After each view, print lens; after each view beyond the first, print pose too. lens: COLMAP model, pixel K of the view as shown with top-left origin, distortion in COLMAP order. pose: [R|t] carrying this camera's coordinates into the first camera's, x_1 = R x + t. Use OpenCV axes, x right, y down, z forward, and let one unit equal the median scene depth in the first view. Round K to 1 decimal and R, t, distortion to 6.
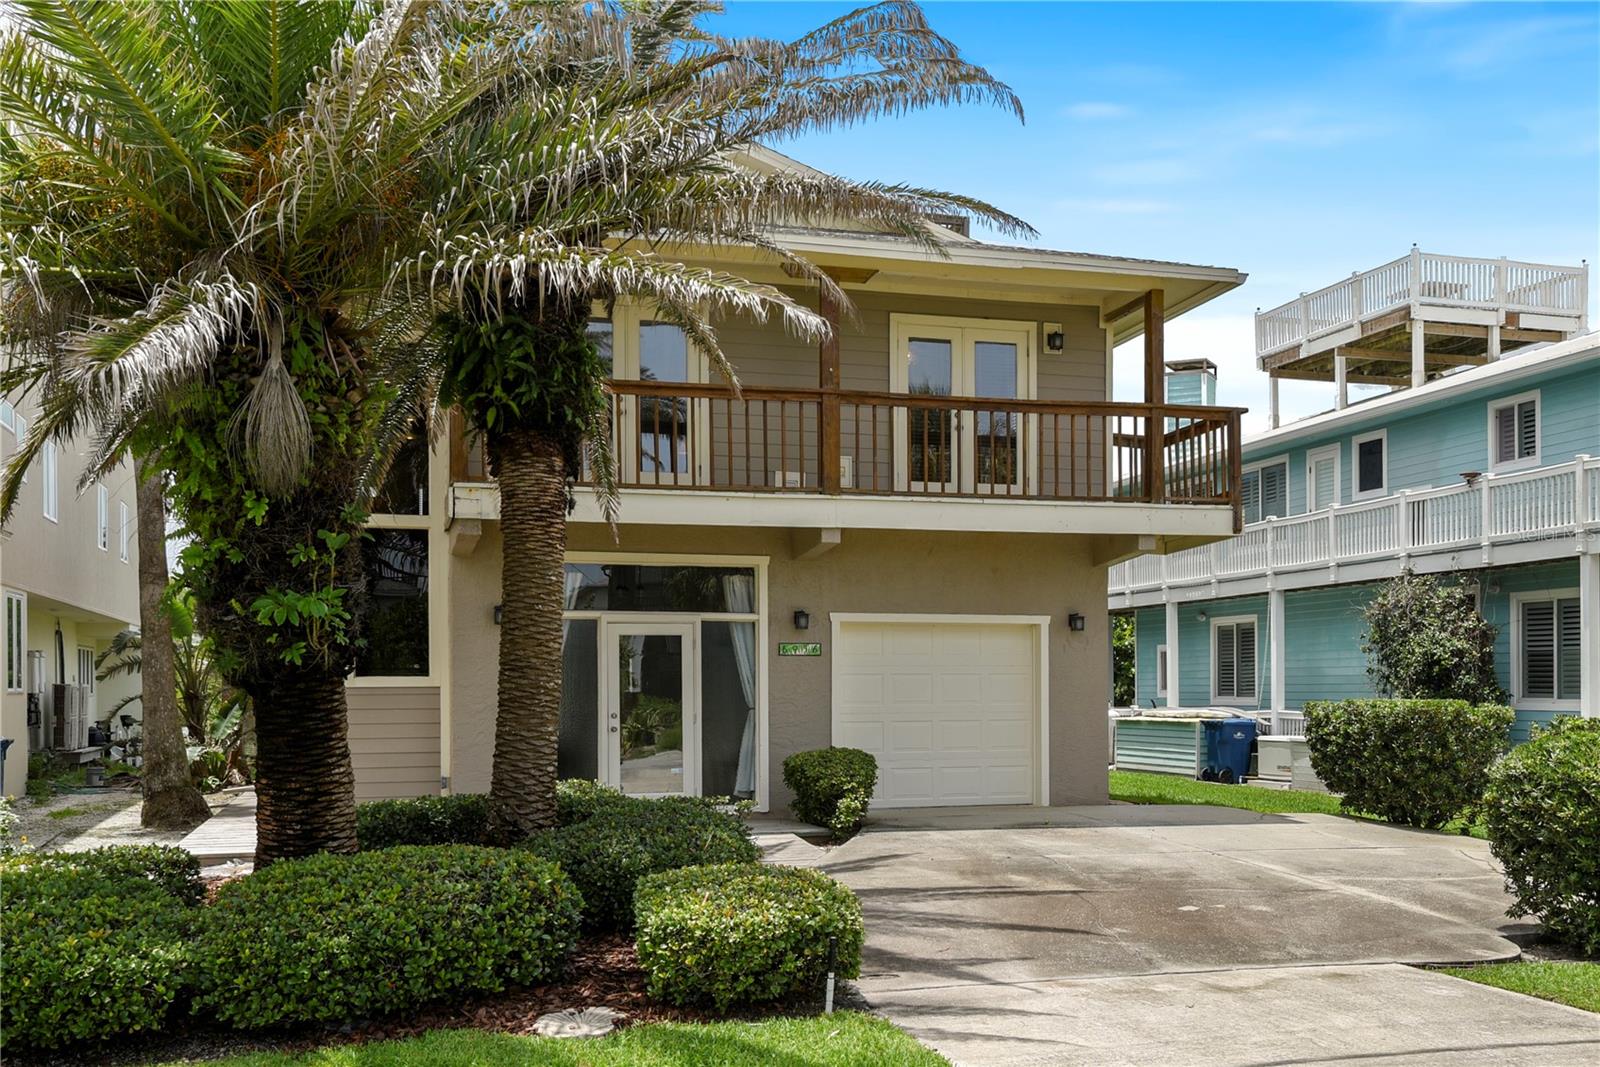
lens RADIAL K [[1153.5, 0, 806.0], [0, 1153.5, 466.0], [0, 0, 1]] dist [0.009097, -0.005214]
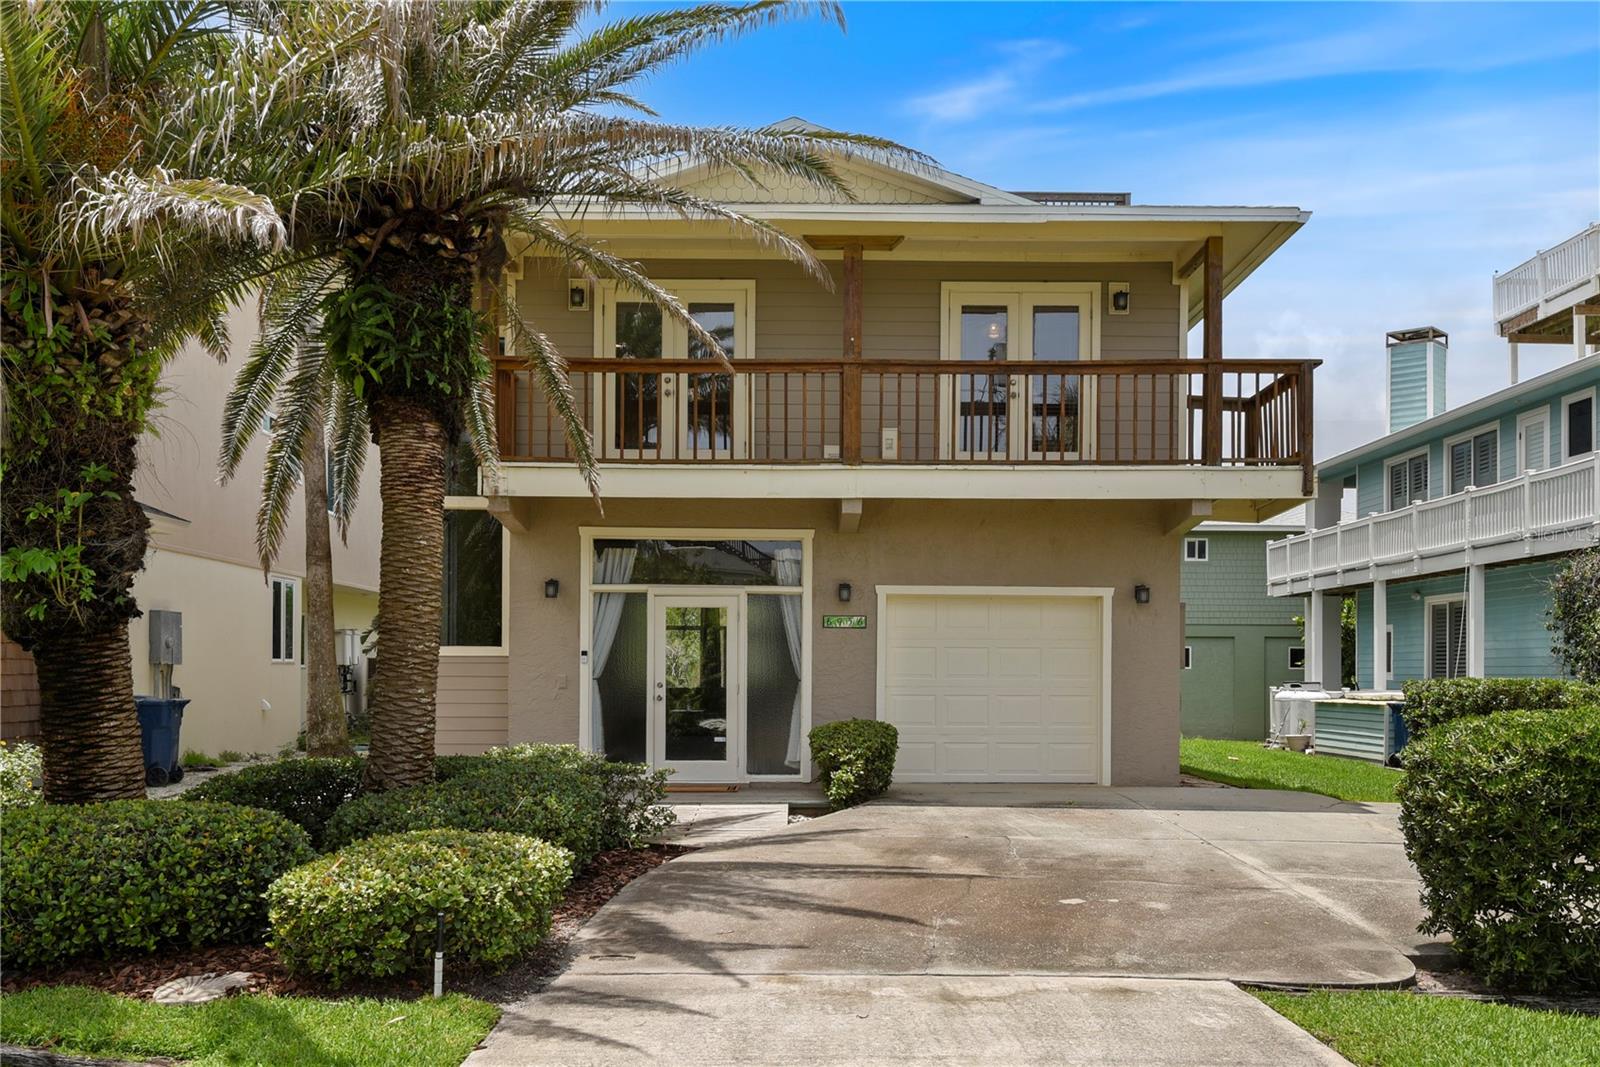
lens RADIAL K [[1089.3, 0, 799.9], [0, 1089.3, 464.8], [0, 0, 1]] dist [0.006608, 0.000853]
pose [[0.978153, -0.028782, -0.205886, 0.157263], [0.030168, 0.999538, 0.003595, 0.018591], [0.205688, -0.009728, 0.978569, 0.069032]]
